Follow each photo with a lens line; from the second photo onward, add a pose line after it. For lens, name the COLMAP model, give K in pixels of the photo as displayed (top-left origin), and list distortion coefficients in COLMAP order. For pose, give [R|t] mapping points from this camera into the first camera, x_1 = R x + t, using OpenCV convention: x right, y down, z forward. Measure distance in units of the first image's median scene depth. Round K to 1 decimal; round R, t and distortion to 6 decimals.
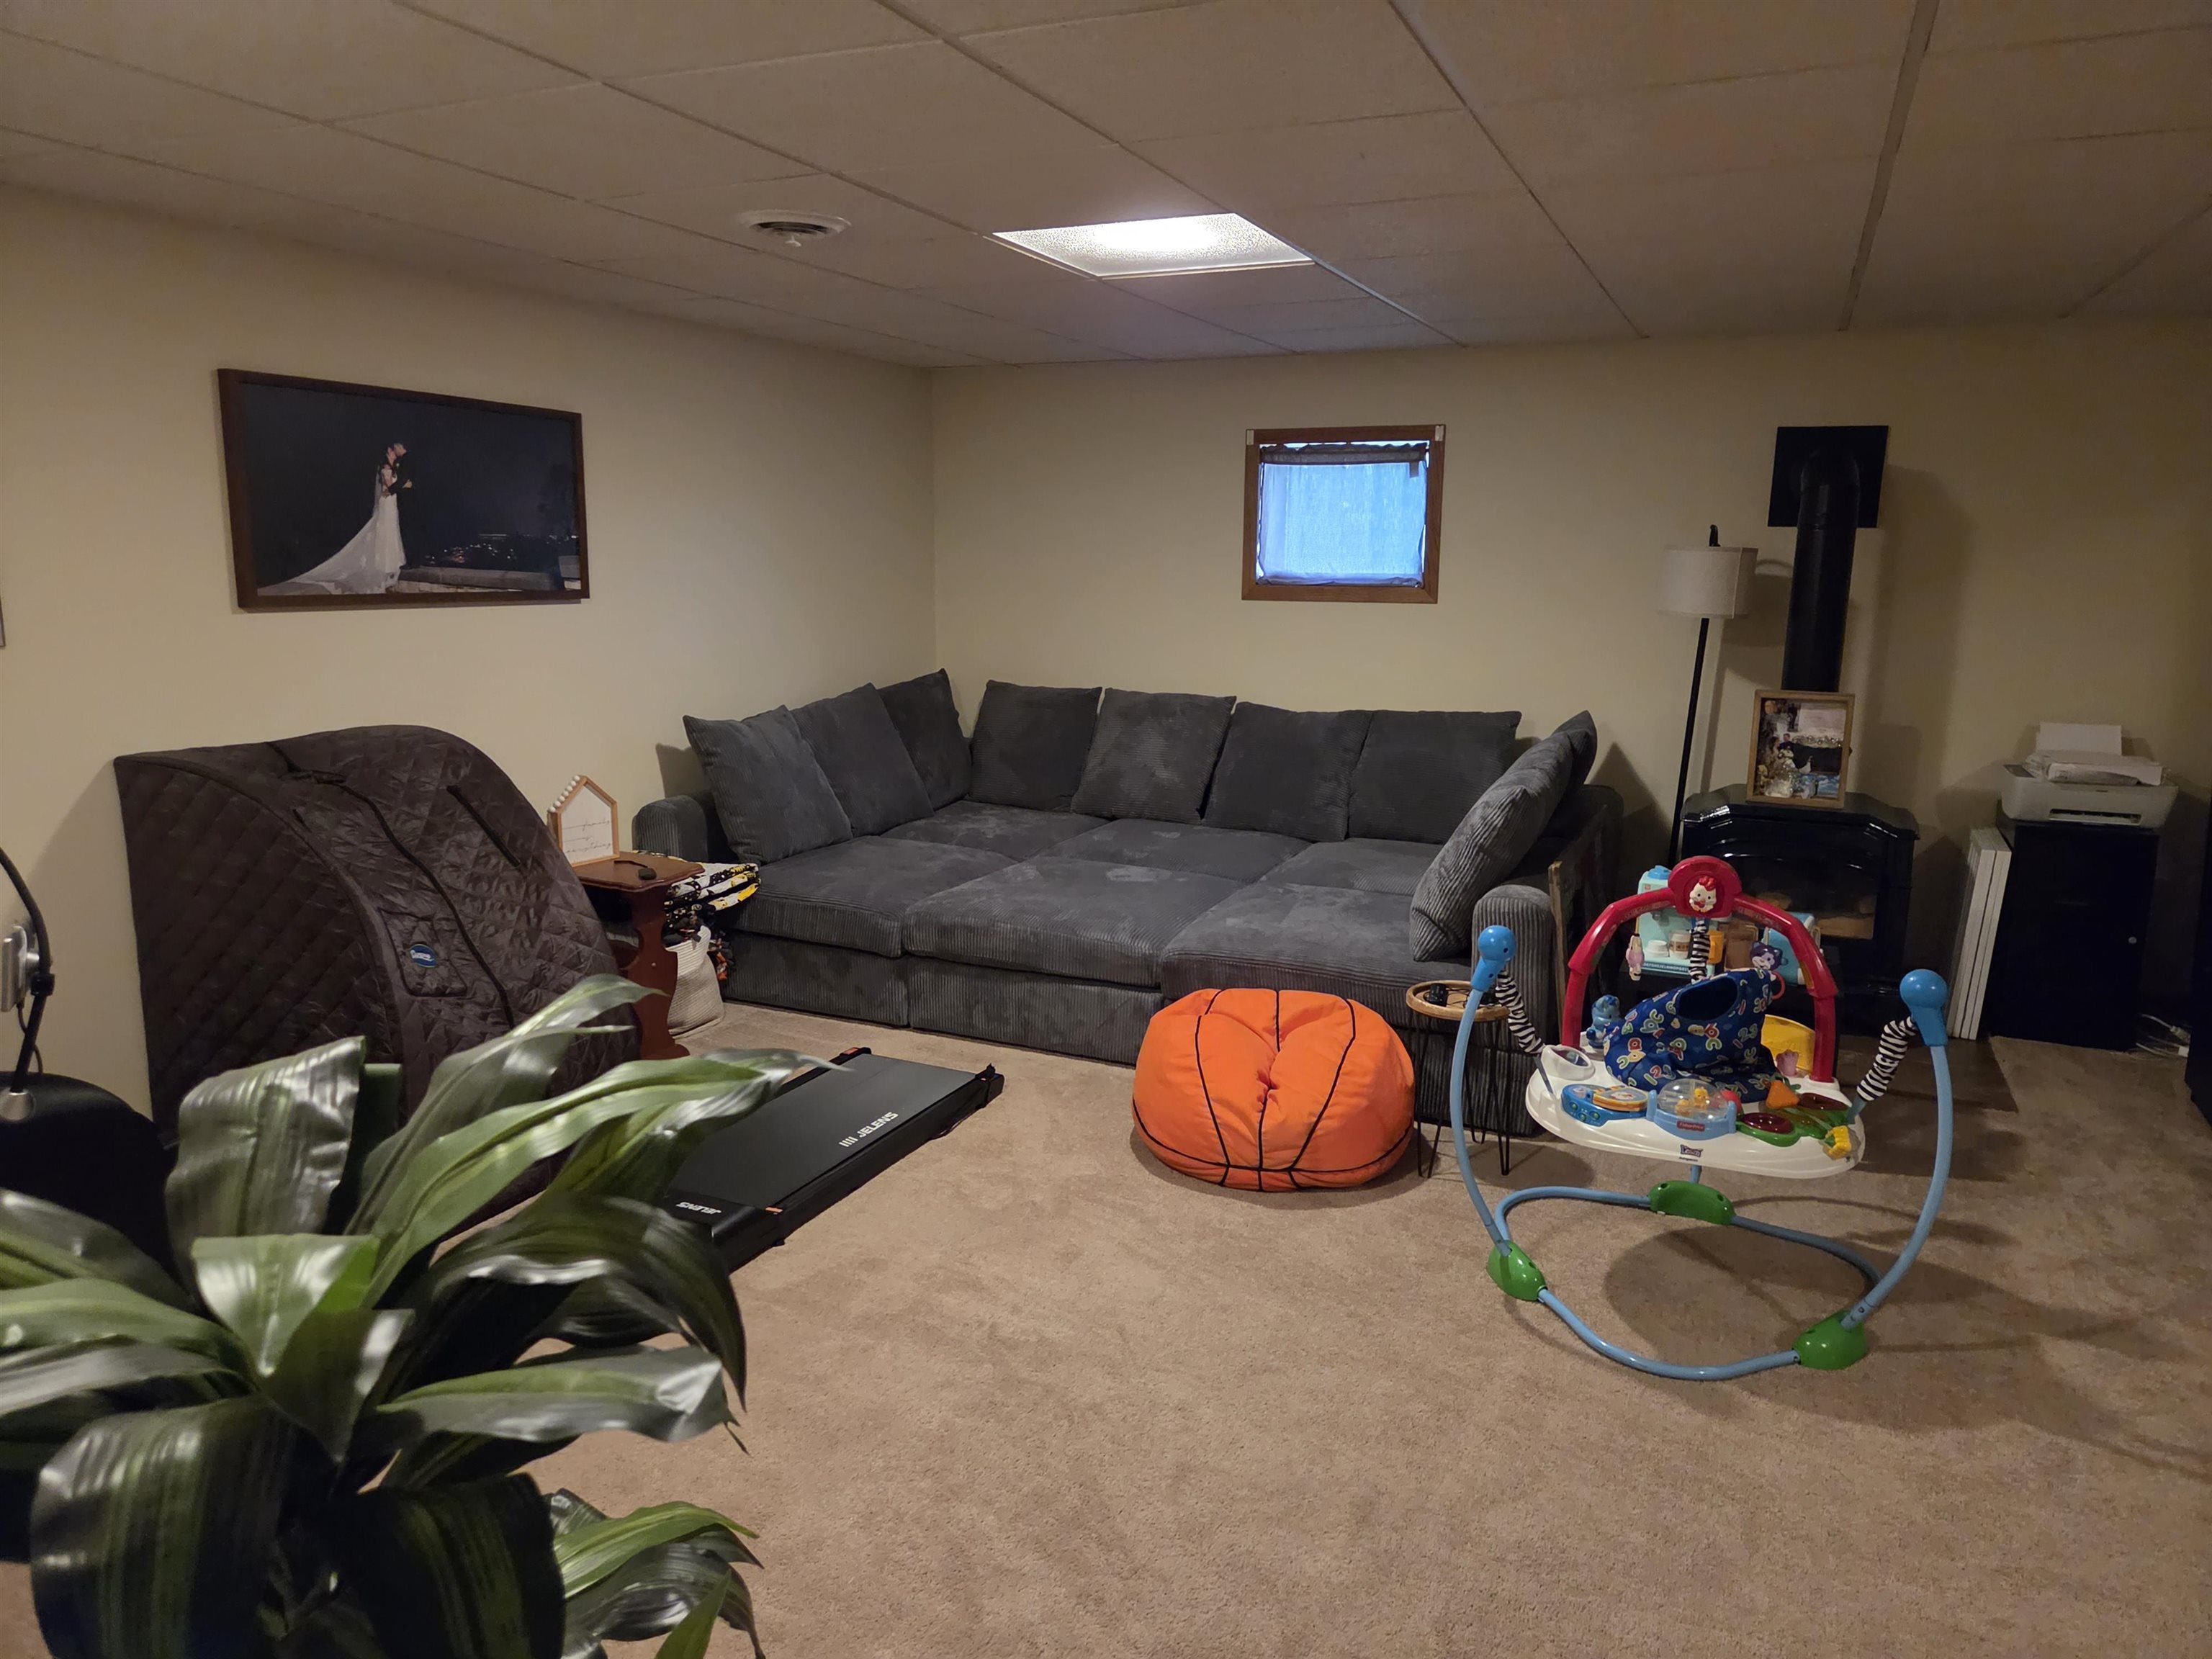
lens RADIAL K [[1494.9, 0, 1103.7], [0, 1494.9, 832.0], [0, 0, 1]] dist [0.038246, -0.007913]
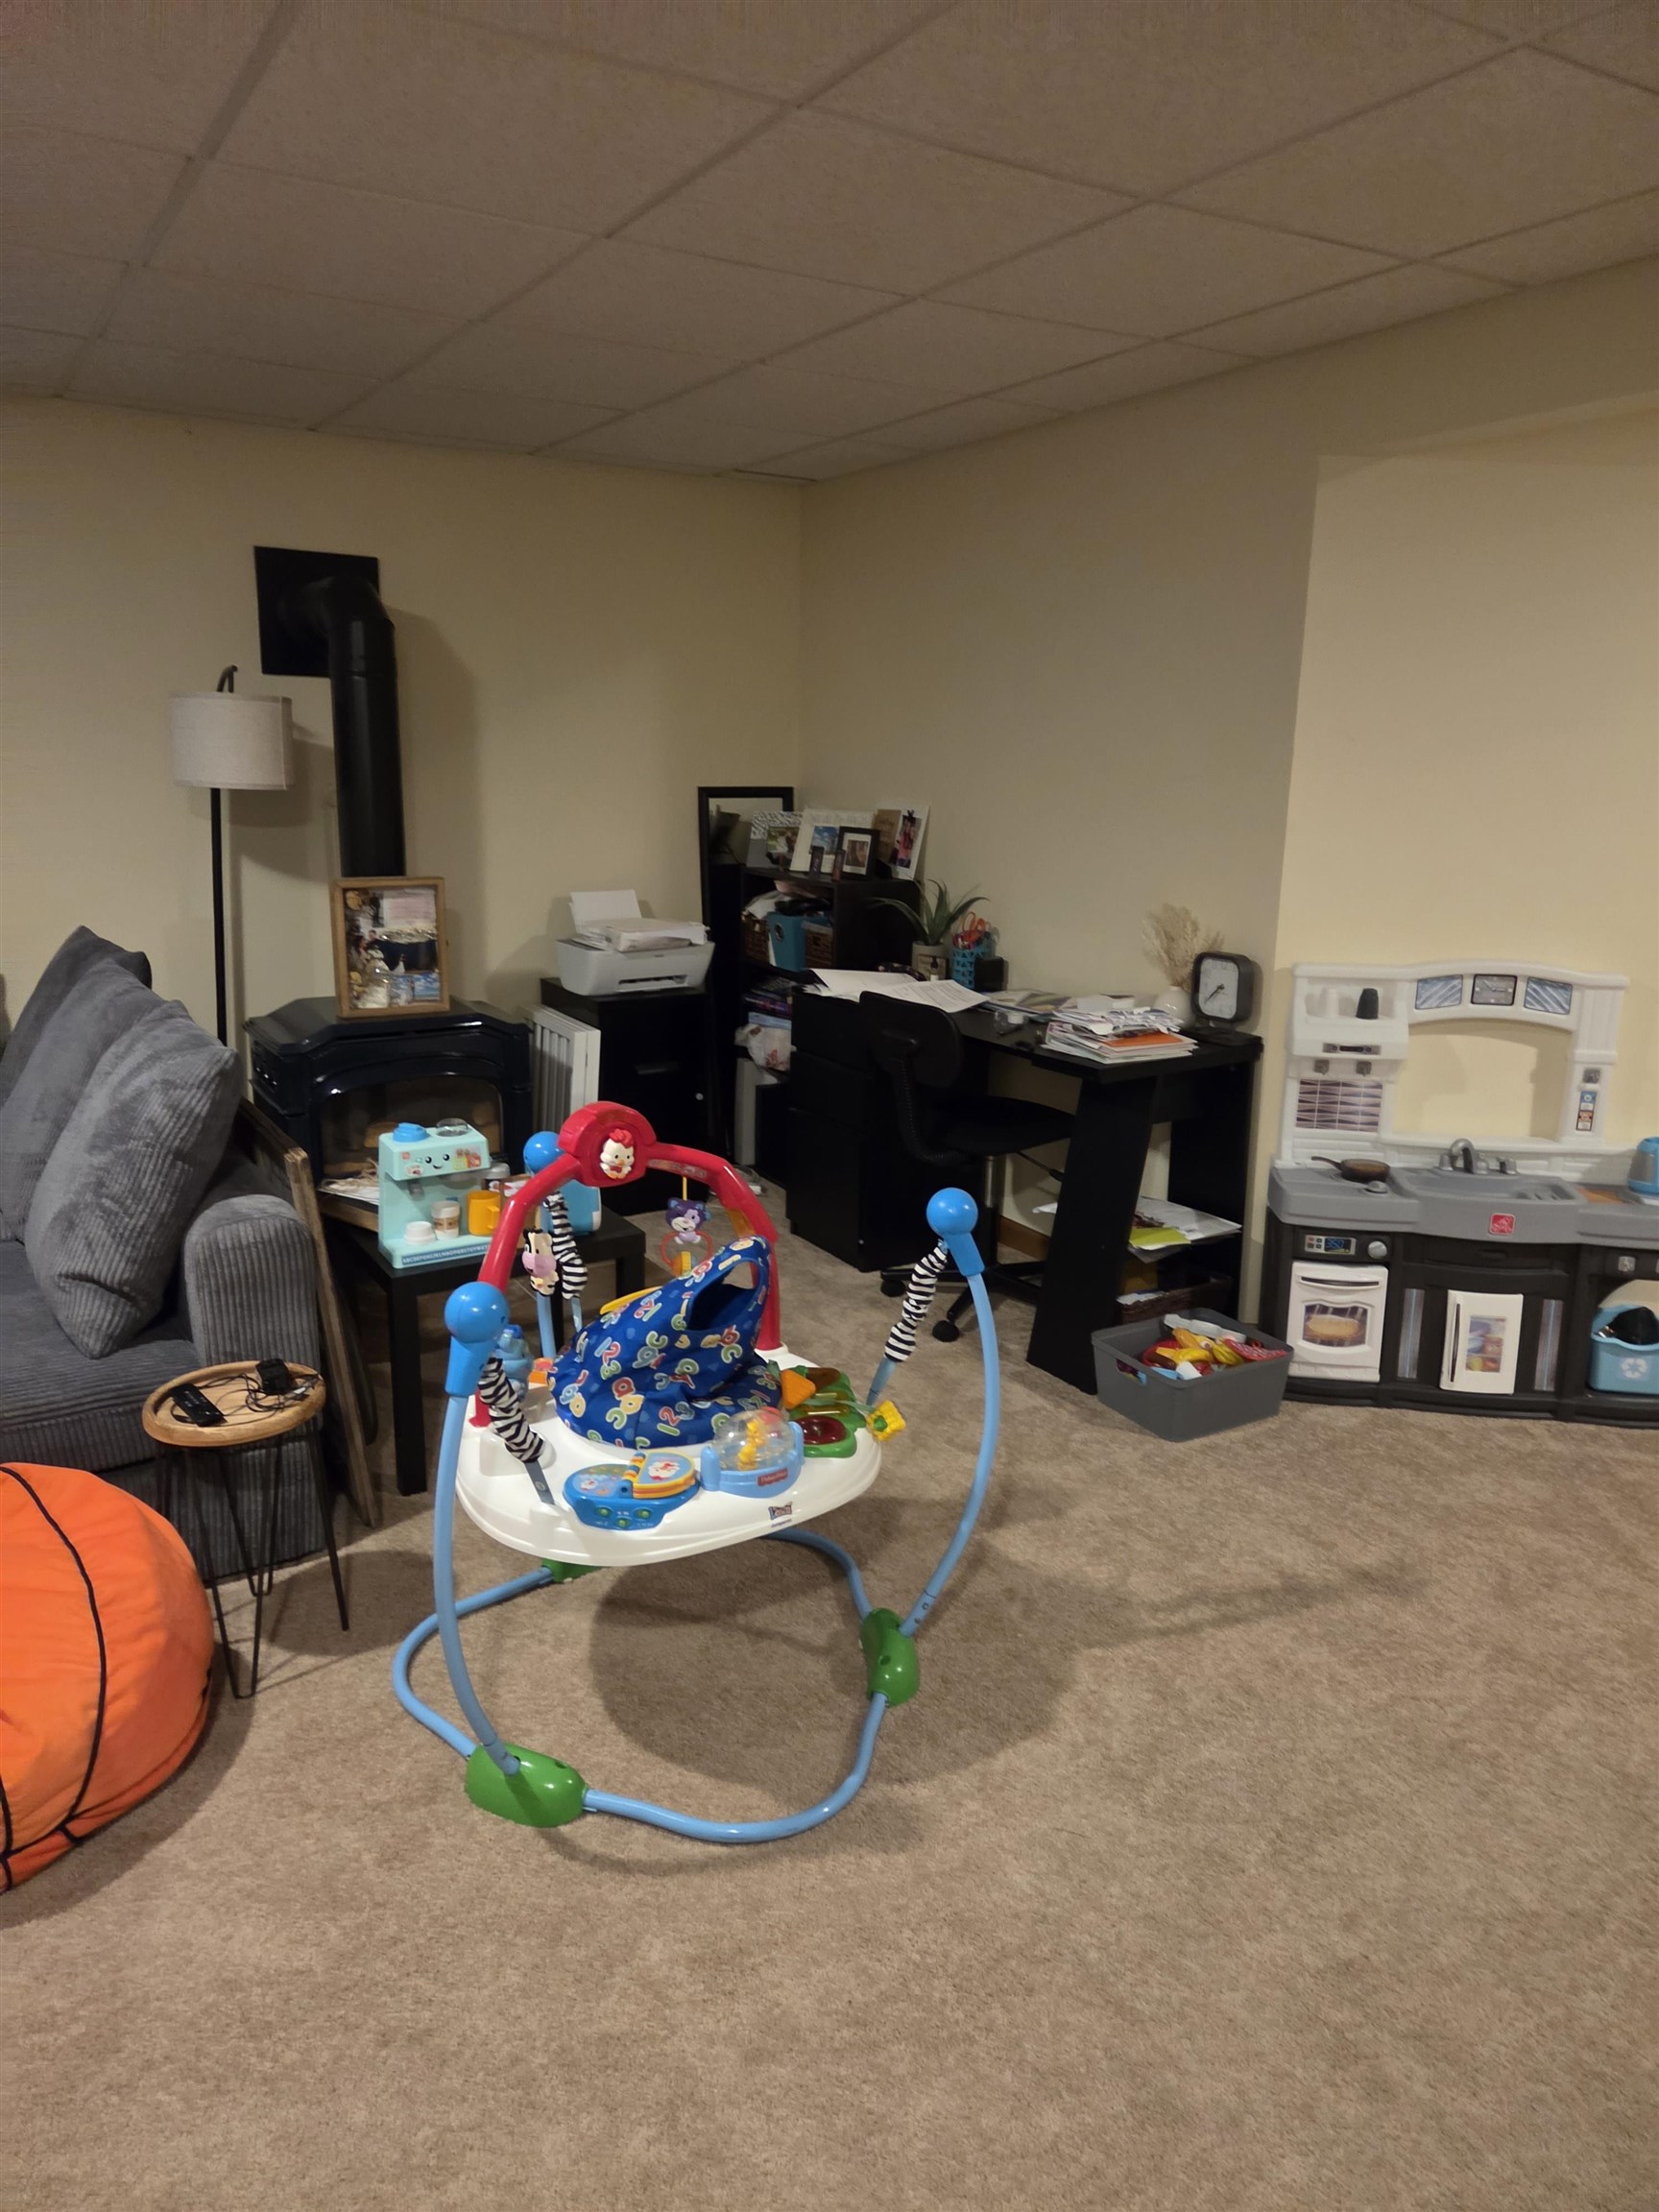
lens RADIAL K [[1494.9, 0, 829.7], [0, 1494.9, 1103.5], [0, 0, 1]] dist [0.038246, -0.007913]
pose [[0.565466, -0.196132, 0.801112, -0.111438], [0.157014, 0.979149, 0.128892, -0.056611], [-0.809688, 0.052902, 0.584471, 0.474805]]
